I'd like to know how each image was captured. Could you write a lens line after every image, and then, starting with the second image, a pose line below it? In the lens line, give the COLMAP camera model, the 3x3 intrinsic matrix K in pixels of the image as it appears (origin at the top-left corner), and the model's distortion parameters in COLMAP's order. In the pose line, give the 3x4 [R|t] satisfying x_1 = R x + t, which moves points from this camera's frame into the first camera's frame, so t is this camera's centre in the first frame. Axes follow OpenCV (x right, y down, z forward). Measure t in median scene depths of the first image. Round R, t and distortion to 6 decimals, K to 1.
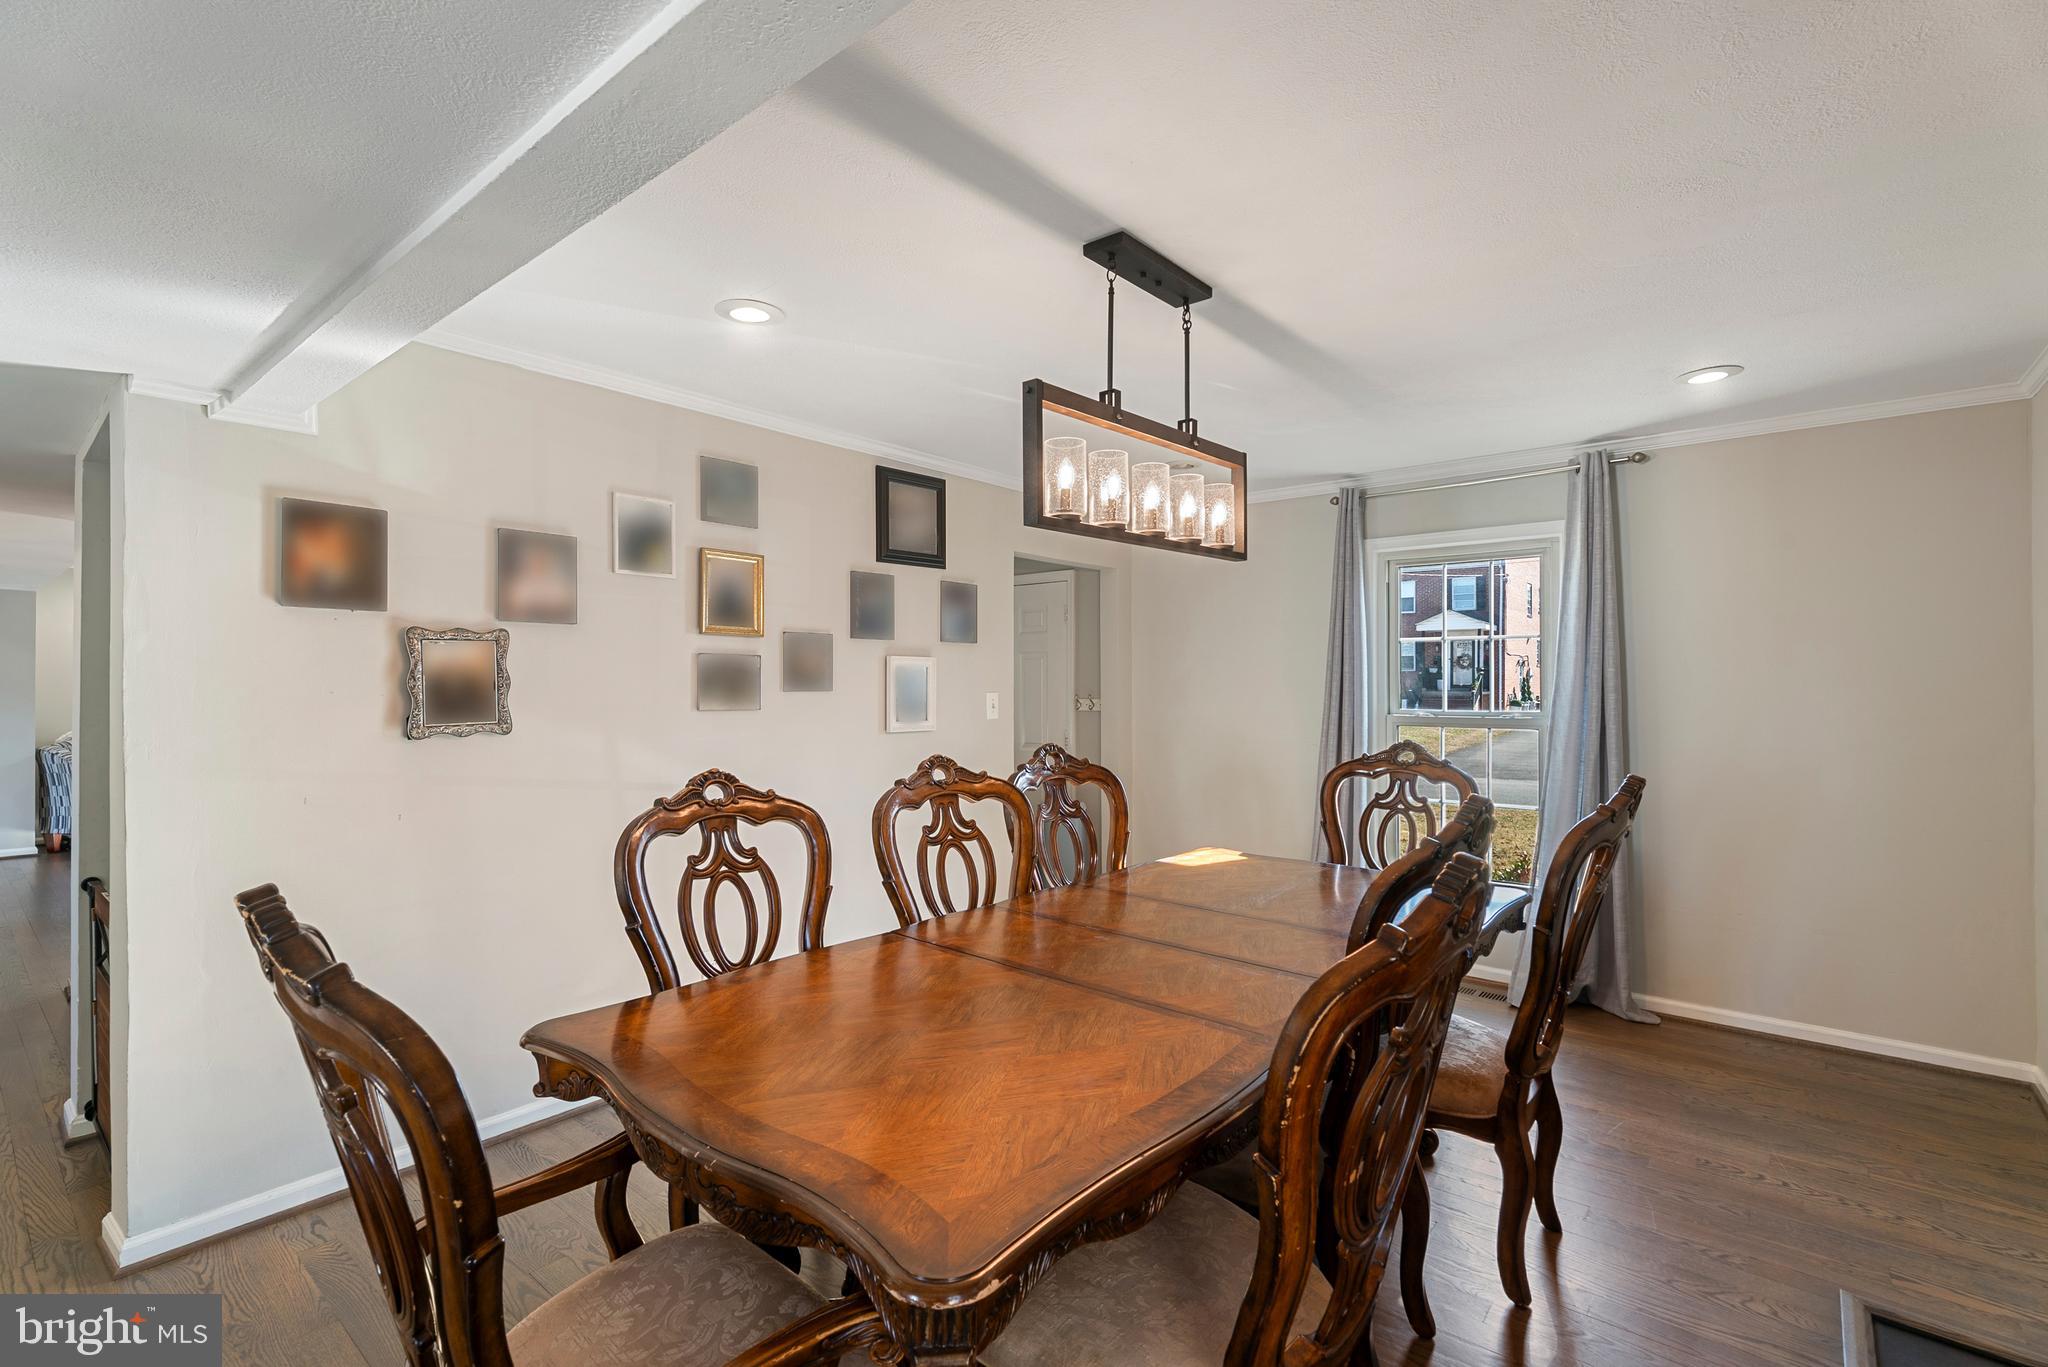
lens RADIAL K [[920.9, 0, 1015.7], [0, 920.9, 706.7], [0, 0, 1]] dist [-0.001784, 0.000381]
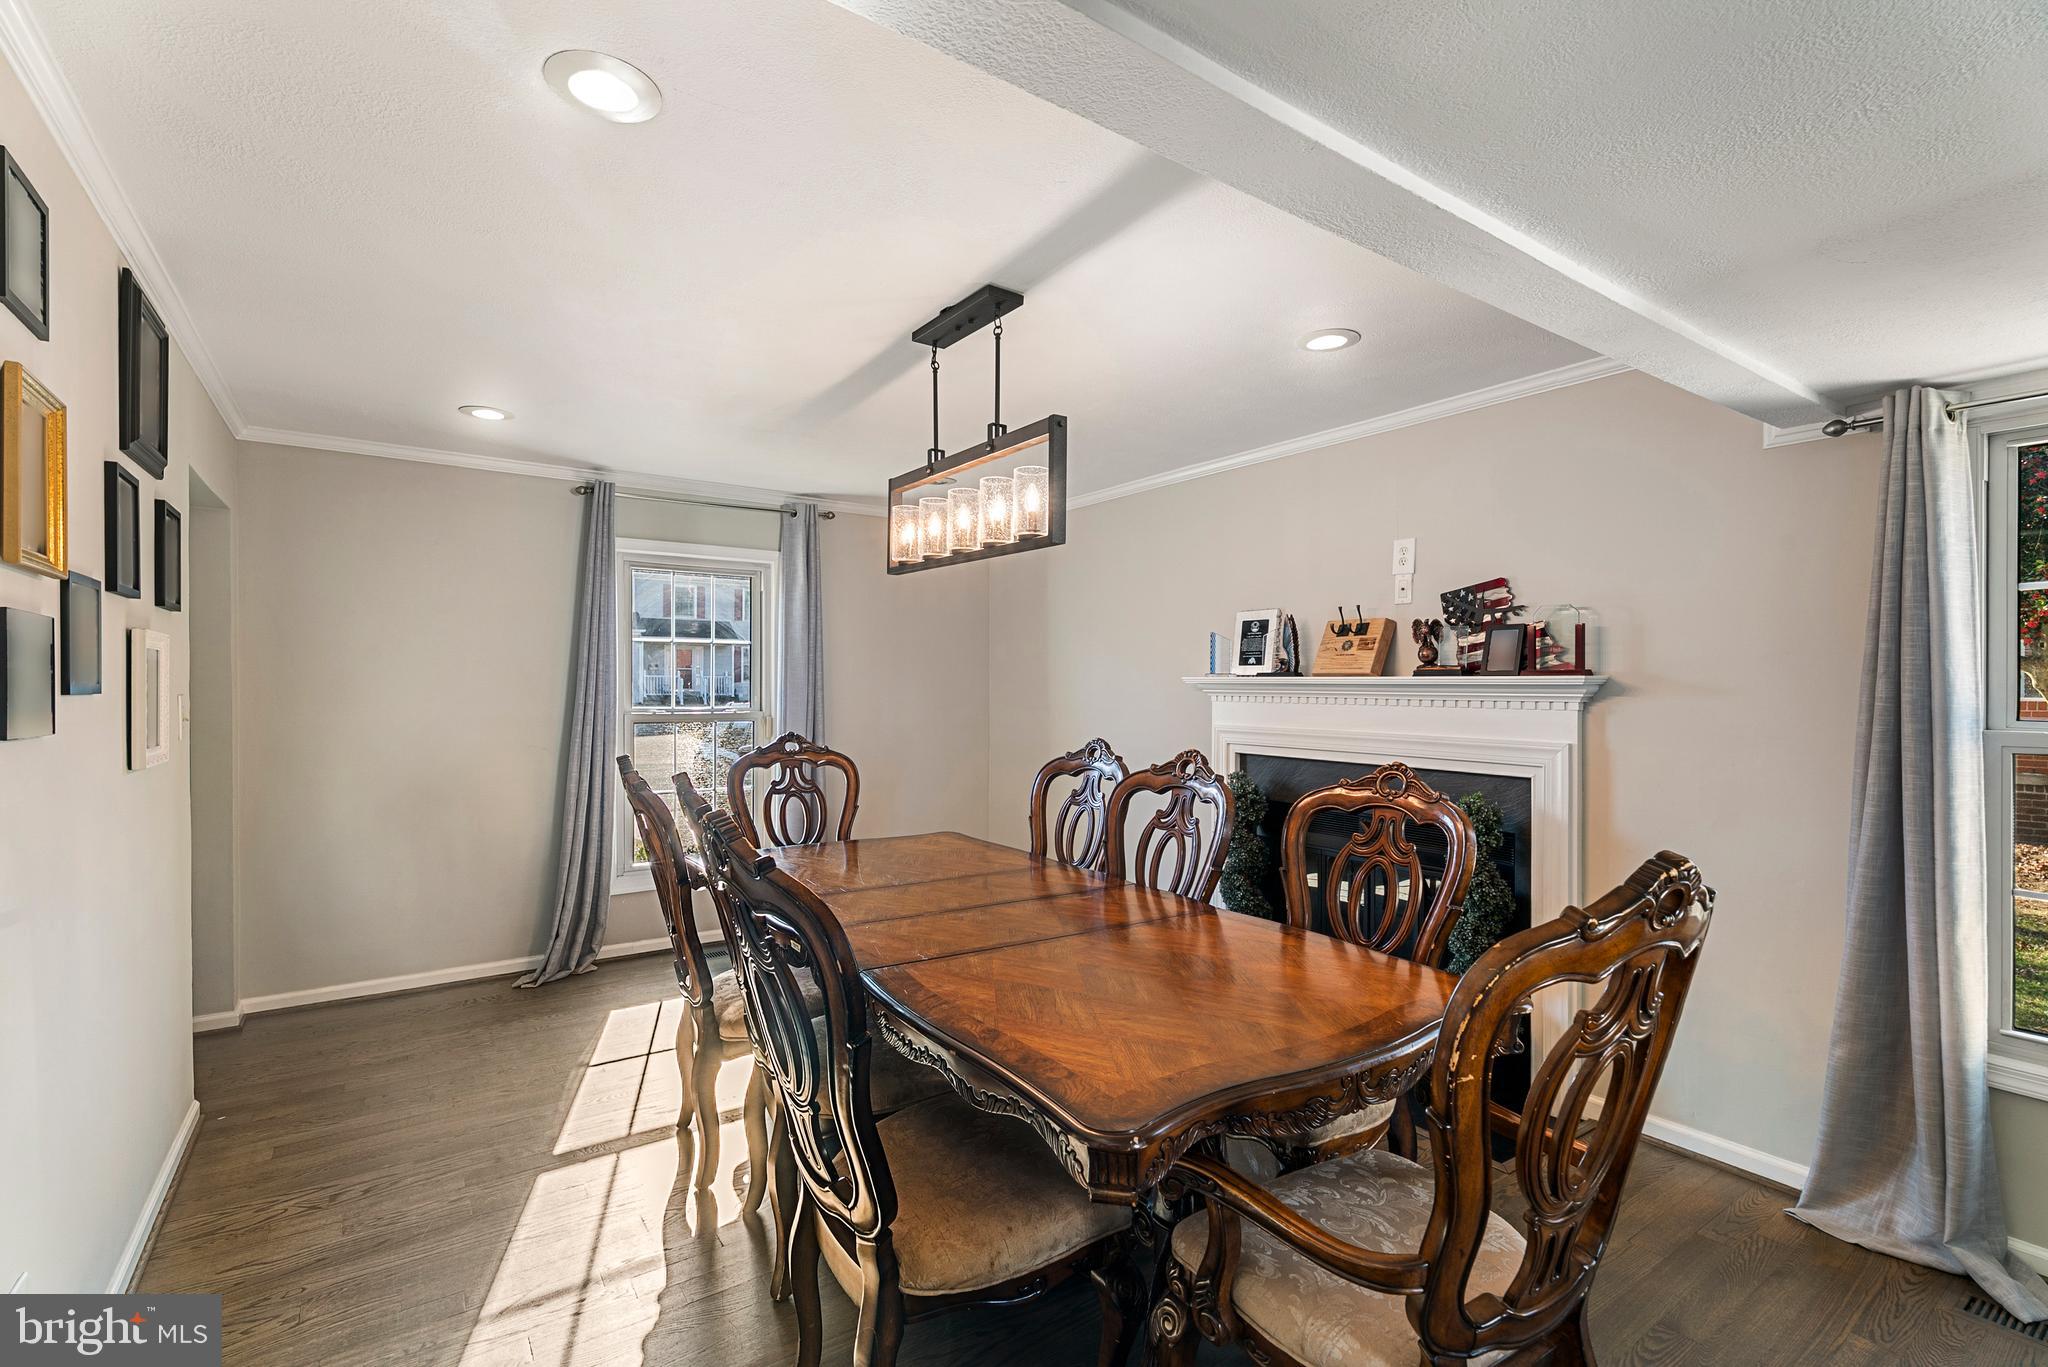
lens RADIAL K [[920.9, 0, 1030.7], [0, 920.9, 677.3], [0, 0, 1]] dist [-0.001784, 0.000381]
pose [[-0.244954, -0.004678, -0.969523, 1.455135], [-0.006427, 0.999974, -0.003201, -0.029041], [0.969513, 0.005447, -0.244978, 1.607221]]
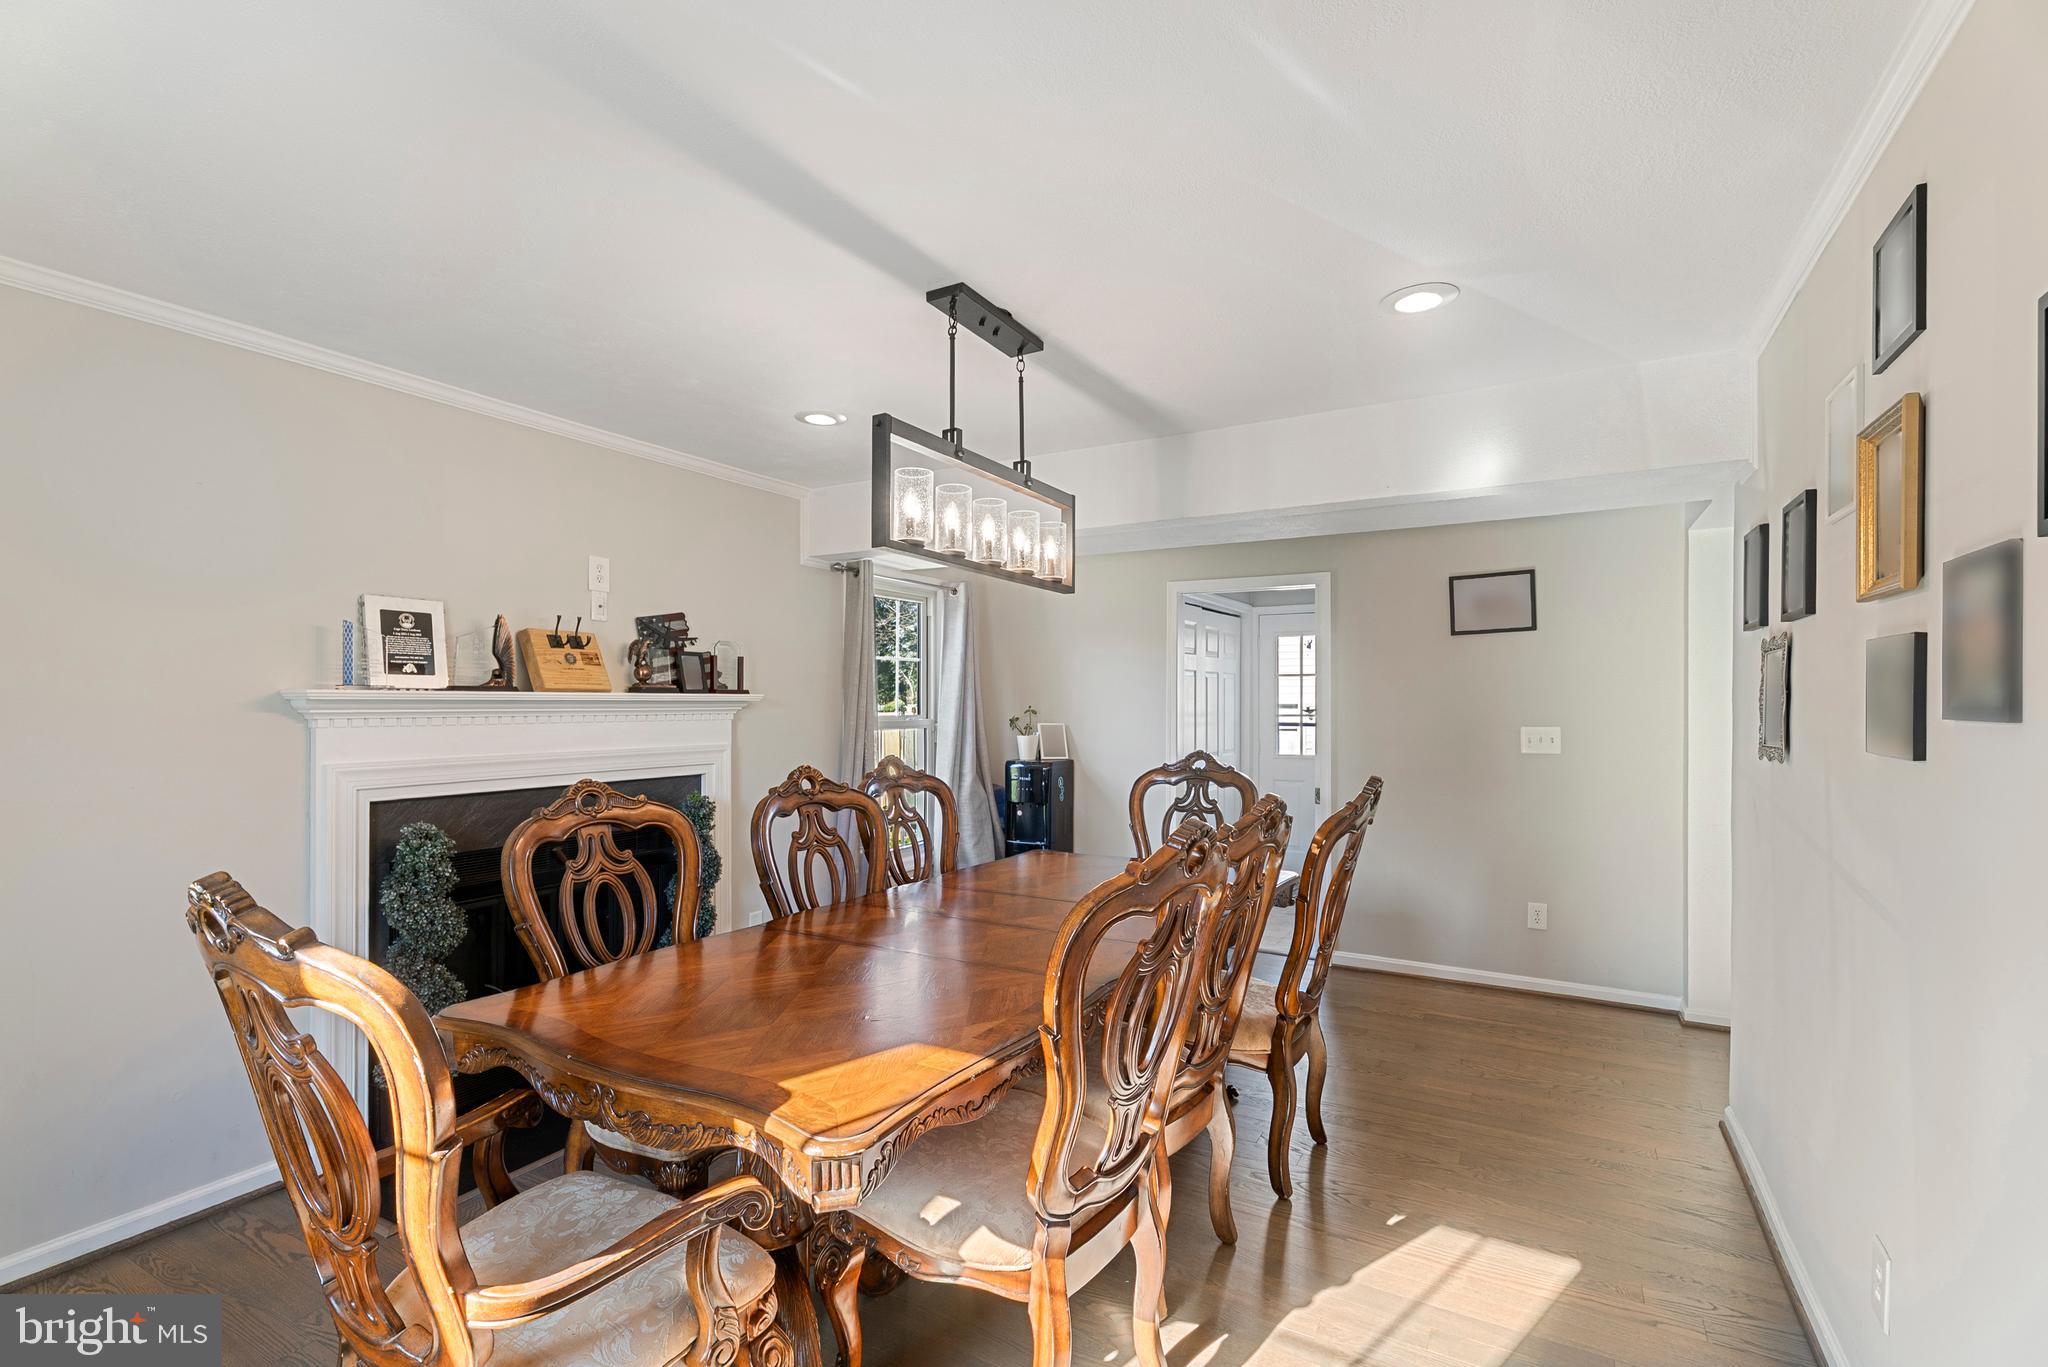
lens RADIAL K [[920.9, 0, 1016.9], [0, 920.9, 691.9], [0, 0, 1]] dist [-0.001784, 0.000381]
pose [[0.982618, 0.004174, 0.185591, -0.026088], [-0.001262, 0.999874, -0.015805, -0.015252], [-0.185634, 0.015296, 0.982500, -0.093981]]
